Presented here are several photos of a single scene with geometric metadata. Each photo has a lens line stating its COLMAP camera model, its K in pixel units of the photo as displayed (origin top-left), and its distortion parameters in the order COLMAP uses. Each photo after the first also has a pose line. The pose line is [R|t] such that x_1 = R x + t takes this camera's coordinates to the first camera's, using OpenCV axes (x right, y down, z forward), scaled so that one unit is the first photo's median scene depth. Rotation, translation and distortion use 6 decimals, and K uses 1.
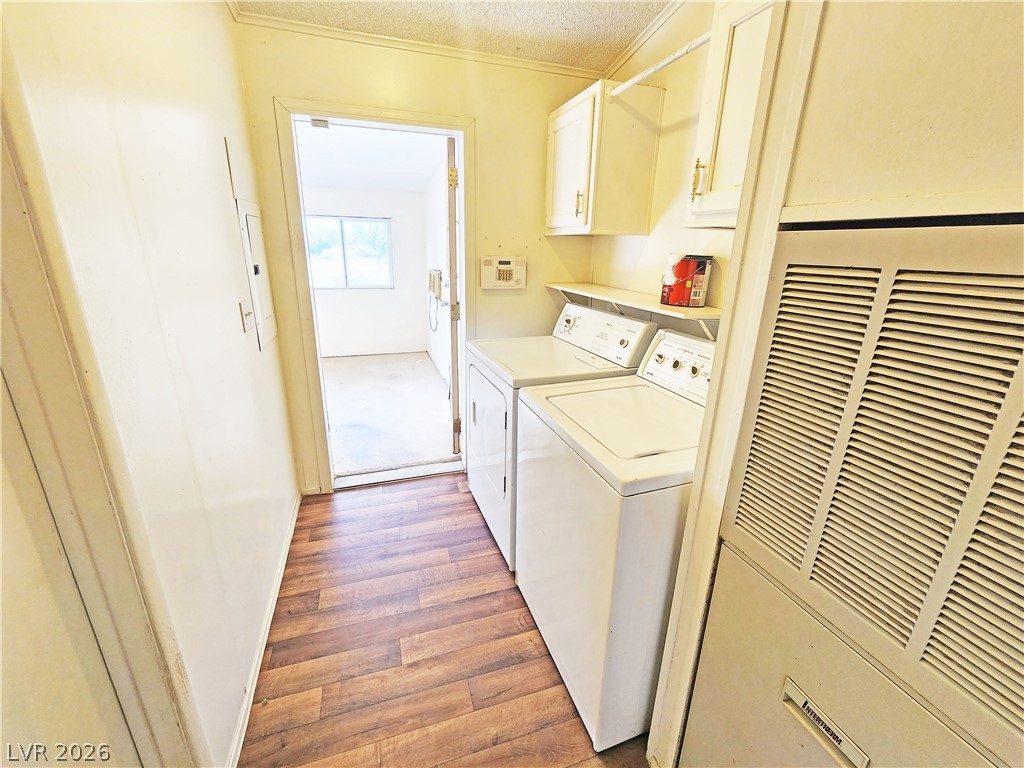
lens RADIAL K [[416.9, 0, 502.8], [0, 416.9, 366.4], [0, 0, 1]] dist [-0.002859, -0.000111]
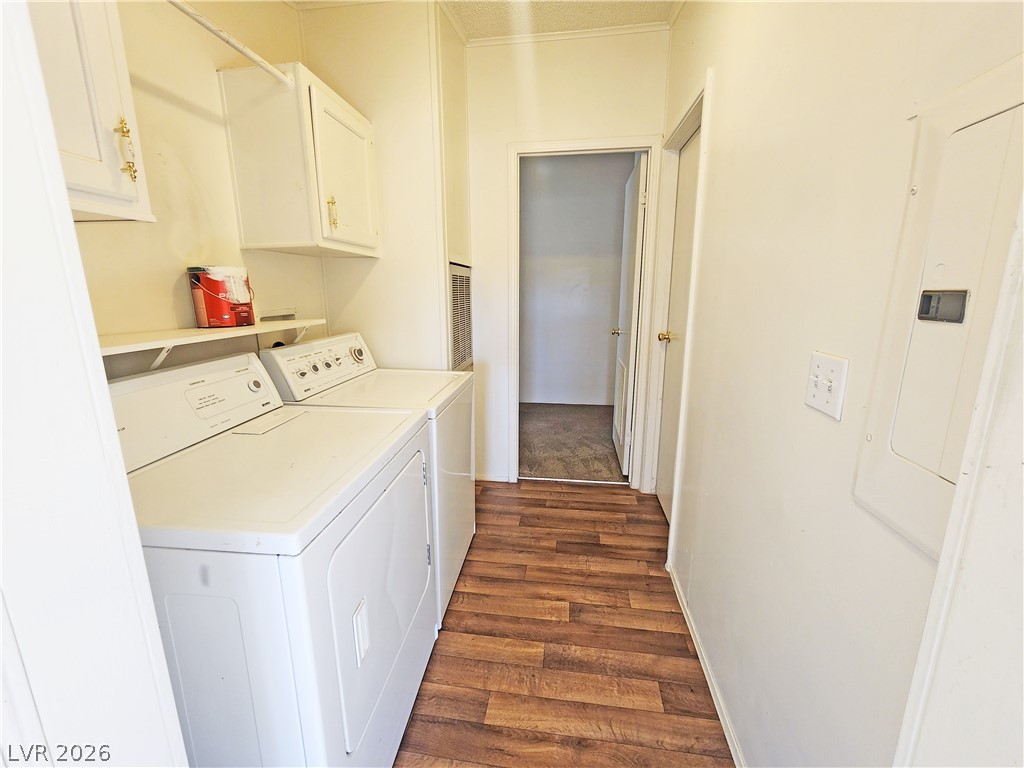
lens RADIAL K [[416.9, 0, 513.0], [0, 416.9, 375.4], [0, 0, 1]] dist [-0.002859, -0.000111]
pose [[-0.902004, -0.097005, 0.420688, -0.523662], [0.111182, 0.889370, 0.443463, -0.422180], [-0.417165, 0.446779, -0.791430, 1.676781]]
